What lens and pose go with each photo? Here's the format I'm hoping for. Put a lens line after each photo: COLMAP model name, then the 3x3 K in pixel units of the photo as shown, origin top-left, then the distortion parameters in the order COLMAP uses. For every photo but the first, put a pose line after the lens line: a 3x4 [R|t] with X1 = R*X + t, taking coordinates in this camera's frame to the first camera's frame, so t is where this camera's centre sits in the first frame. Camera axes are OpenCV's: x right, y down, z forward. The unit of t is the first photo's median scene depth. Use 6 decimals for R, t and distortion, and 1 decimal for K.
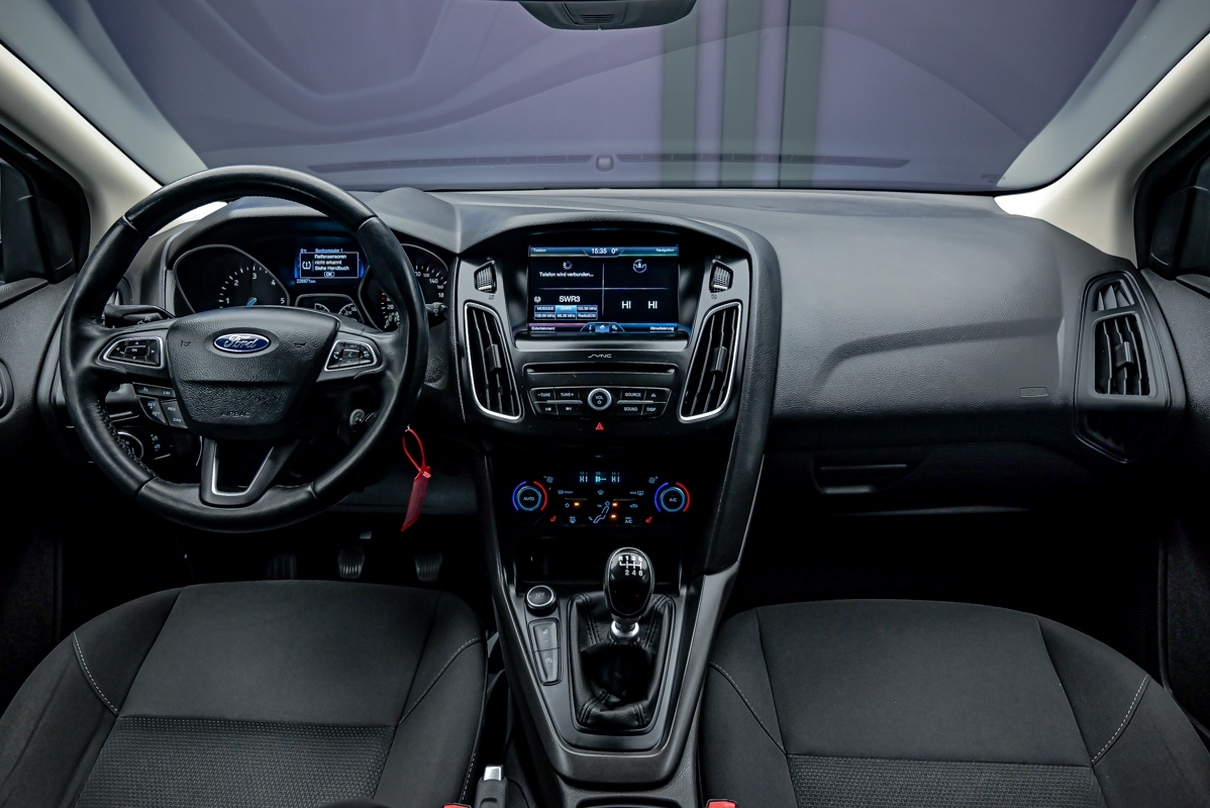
lens RADIAL K [[856.3, 0, 605.0], [0, 856.3, 404.0], [0, 0, 1]] dist [0.000030, -0.000019]
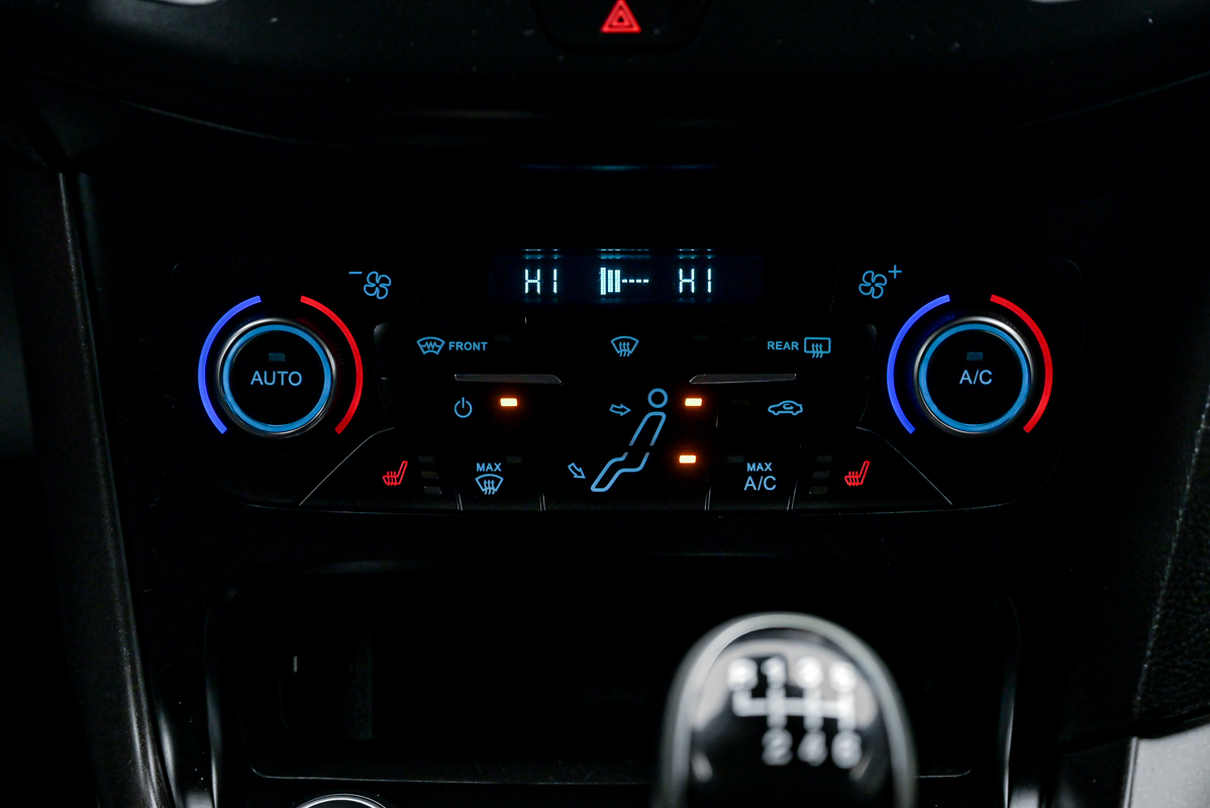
lens RADIAL K [[2083.4, 0, 605.0], [0, 2083.4, 404.0], [0, 0, 1]] dist [0.003528, 0.004925]
pose [[0.998976, -0.010264, 0.044069, -0.032245], [0.004516, 0.991686, 0.128601, 0.052887], [-0.045022, -0.128270, 0.990717, 0.502490]]
